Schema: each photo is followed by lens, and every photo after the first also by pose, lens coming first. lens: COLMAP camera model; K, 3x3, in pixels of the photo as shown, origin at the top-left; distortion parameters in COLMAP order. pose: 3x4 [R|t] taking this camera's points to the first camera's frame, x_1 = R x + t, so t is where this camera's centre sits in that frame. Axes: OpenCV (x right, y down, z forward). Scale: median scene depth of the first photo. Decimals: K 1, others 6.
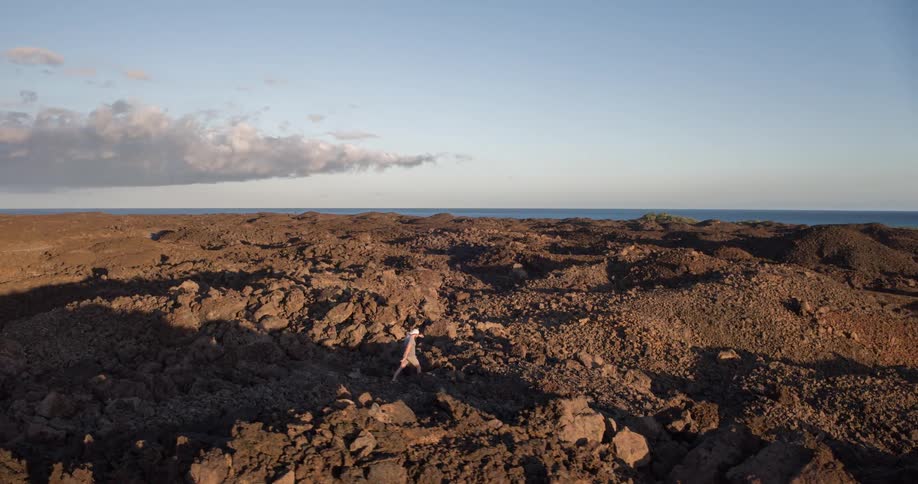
lens RADIAL K [[742.6, 0, 457.6], [0, 742.6, 243.0], [0, 0, 1]] dist [-0.058057, -0.001171]
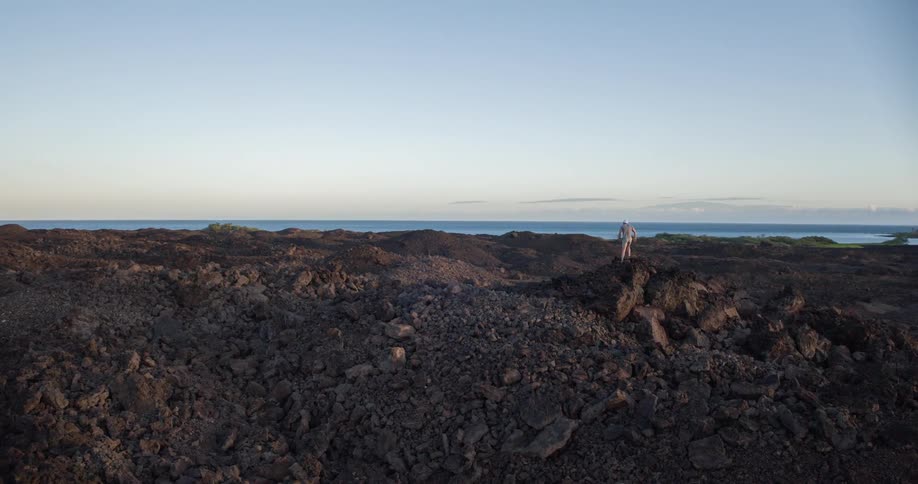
lens RADIAL K [[753.2, 0, 458.0], [0, 753.2, 242.2], [0, 0, 1]] dist [-0.143914, 0.020311]
pose [[0.832148, -0.016349, 0.554312, -0.333830], [0.025056, 0.999653, -0.008131, 0.021608], [-0.553987, 0.020655, 0.832269, -0.160425]]
